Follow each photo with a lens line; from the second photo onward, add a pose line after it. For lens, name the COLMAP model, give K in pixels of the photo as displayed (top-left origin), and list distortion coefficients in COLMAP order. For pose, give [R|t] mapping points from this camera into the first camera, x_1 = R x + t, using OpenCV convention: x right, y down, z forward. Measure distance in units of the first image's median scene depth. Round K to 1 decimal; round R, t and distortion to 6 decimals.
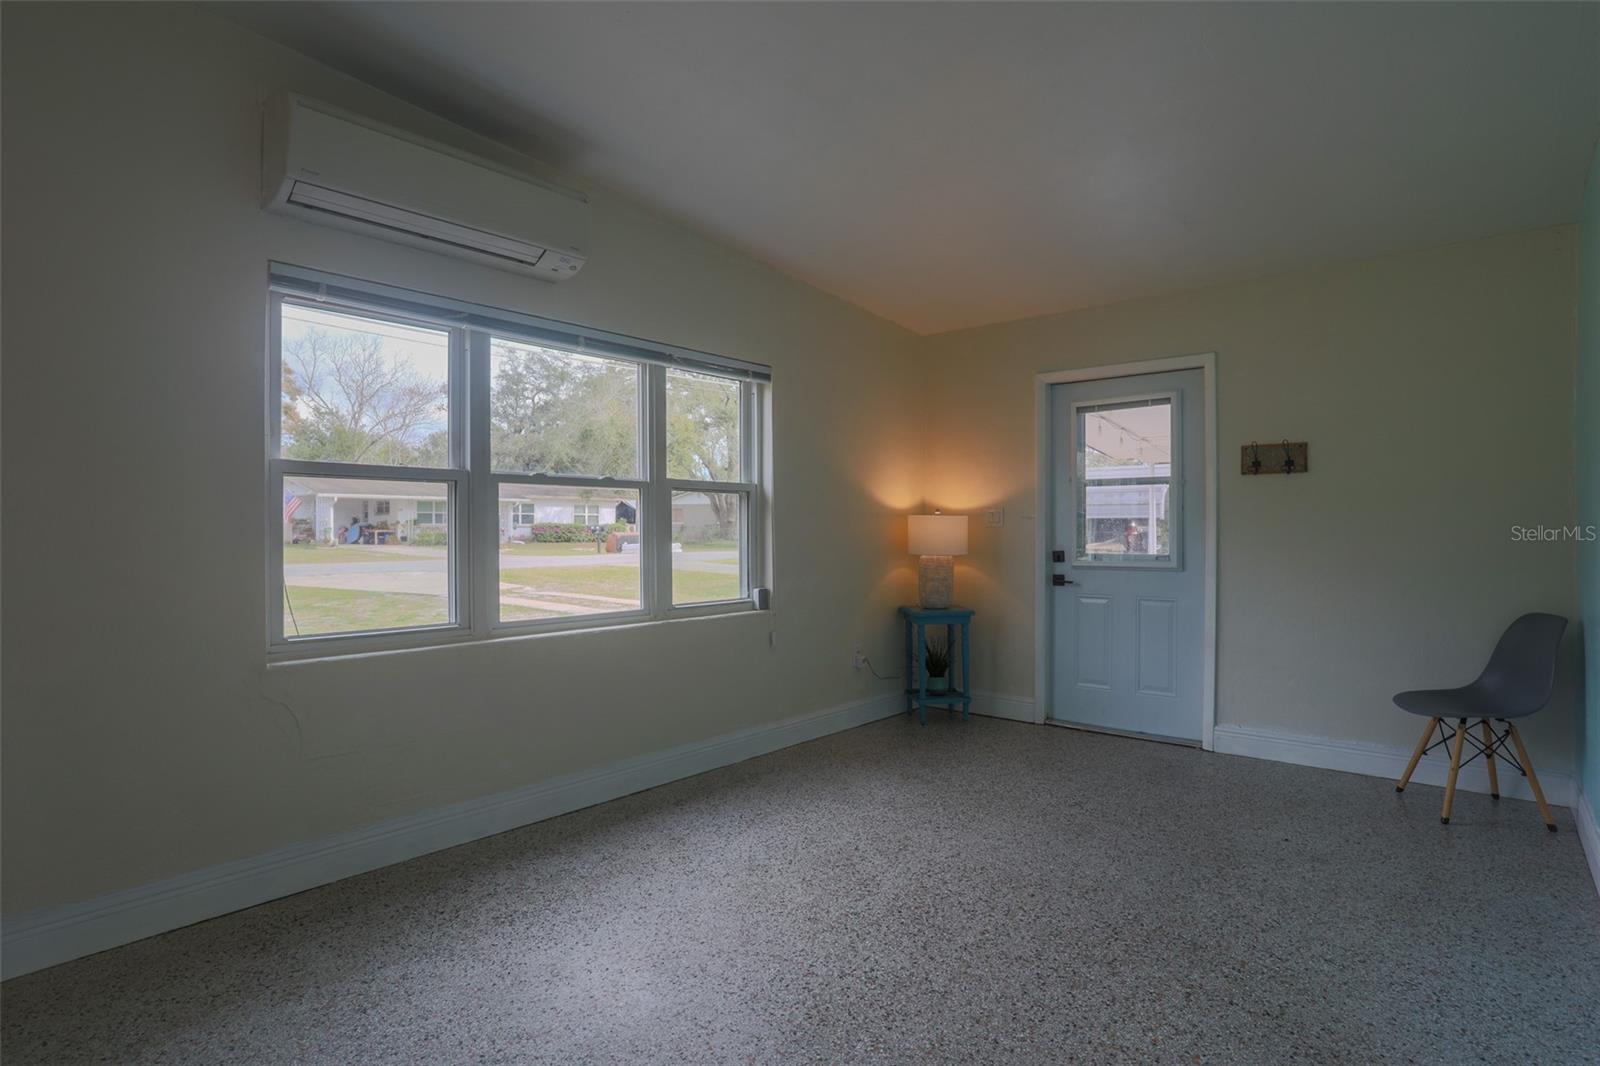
lens RADIAL K [[773.9, 0, 799.6], [0, 773.9, 478.6], [0, 0, 1]] dist [-0.062349, 0.022542]
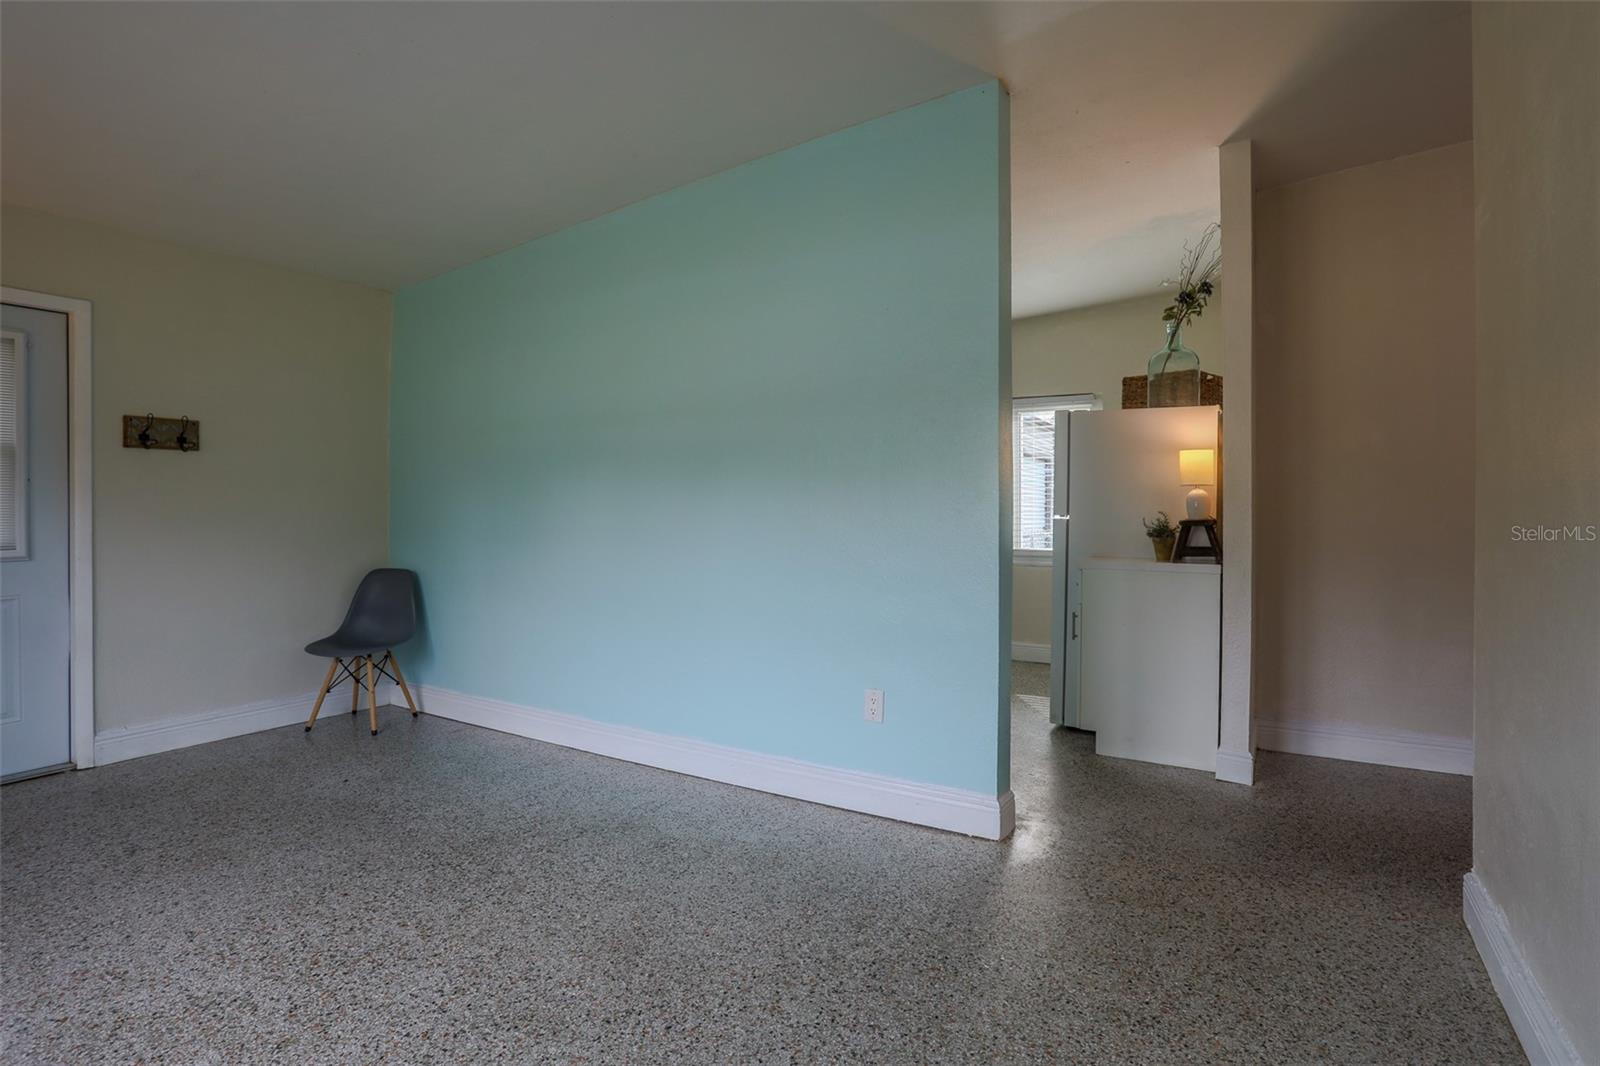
lens RADIAL K [[773.9, 0, 799.6], [0, 773.9, 478.6], [0, 0, 1]] dist [-0.062349, 0.022542]
pose [[-0.108659, 0.031831, 0.993569, -0.507609], [-0.061151, 0.997380, -0.038641, 0.022695], [-0.992196, -0.064957, -0.106428, 0.409790]]
